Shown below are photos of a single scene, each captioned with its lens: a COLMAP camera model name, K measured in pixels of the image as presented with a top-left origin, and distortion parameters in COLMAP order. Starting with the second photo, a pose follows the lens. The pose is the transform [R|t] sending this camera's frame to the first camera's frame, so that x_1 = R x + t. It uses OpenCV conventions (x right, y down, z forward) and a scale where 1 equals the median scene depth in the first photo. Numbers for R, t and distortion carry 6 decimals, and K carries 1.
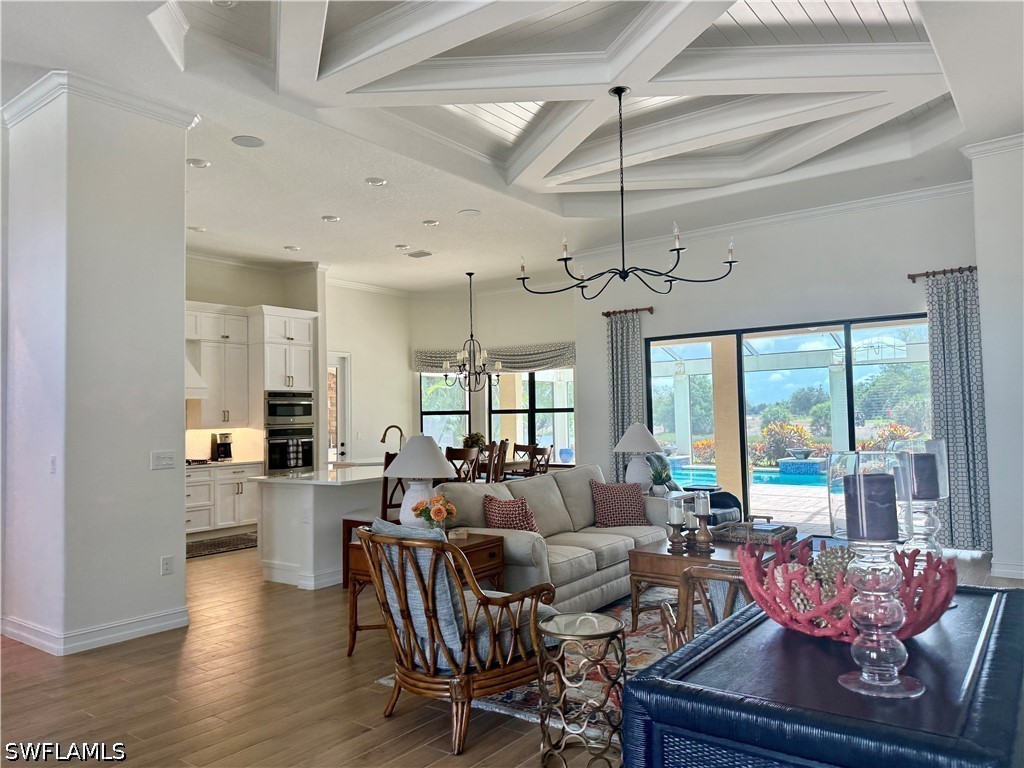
lens RADIAL K [[725.2, 0, 515.1], [0, 725.2, 379.6], [0, 0, 1]] dist [0.109487, -0.176060]
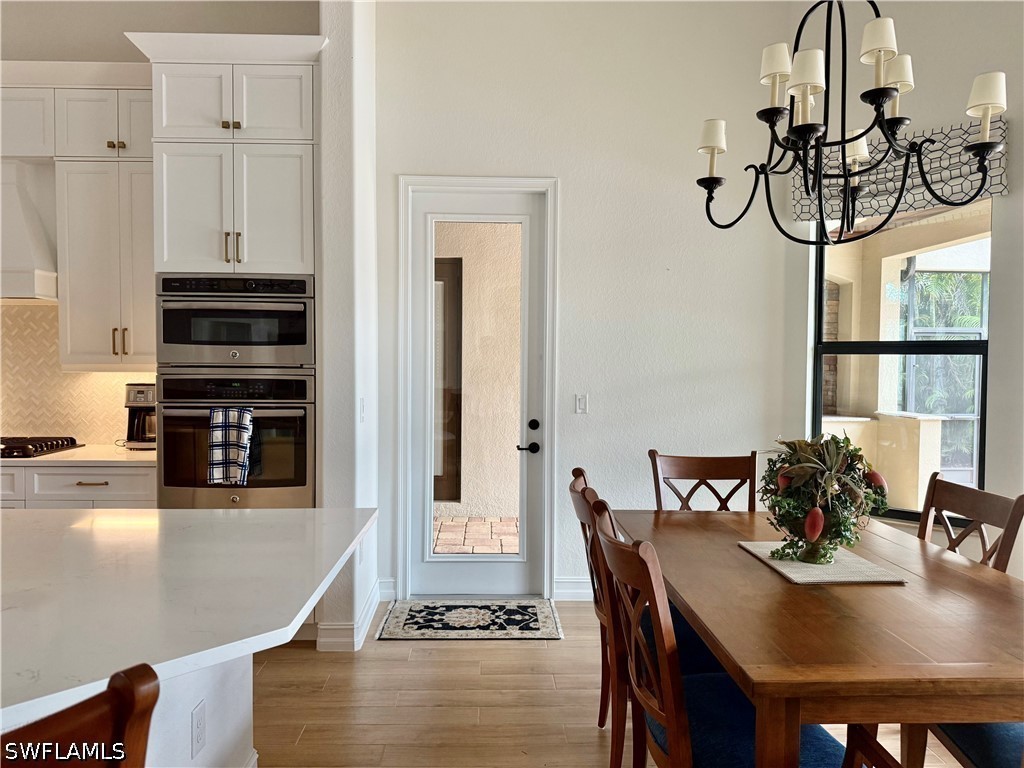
lens RADIAL K [[725.2, 0, 515.1], [0, 725.2, 379.6], [0, 0, 1]] dist [0.109487, -0.176060]
pose [[0.623136, 0.047783, -0.780653, 0.062056], [0.019231, 0.996894, 0.076370, 0.042328], [0.781877, -0.062602, 0.620281, 0.880722]]
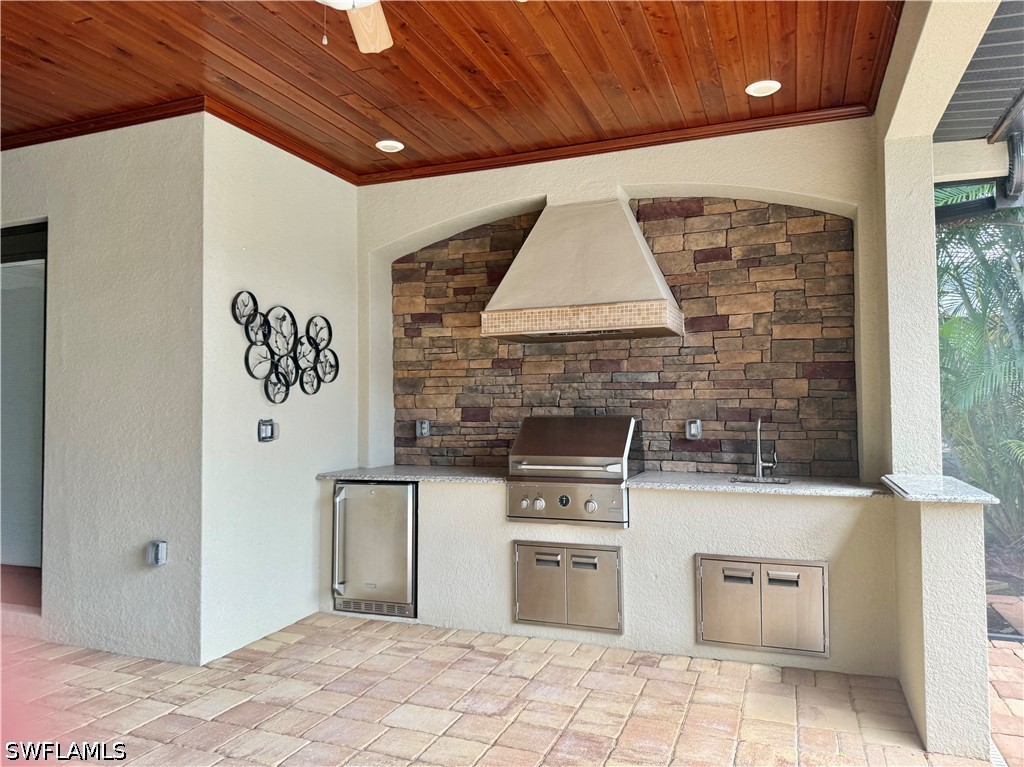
lens RADIAL K [[725.2, 0, 515.1], [0, 725.2, 379.1], [0, 0, 1]] dist [0.109487, -0.176060]
pose [[0.263314, -0.013916, -0.964610, -0.010299], [0.054083, 0.998536, 0.000358, 0.085853], [0.963193, -0.052263, 0.263681, 1.396411]]
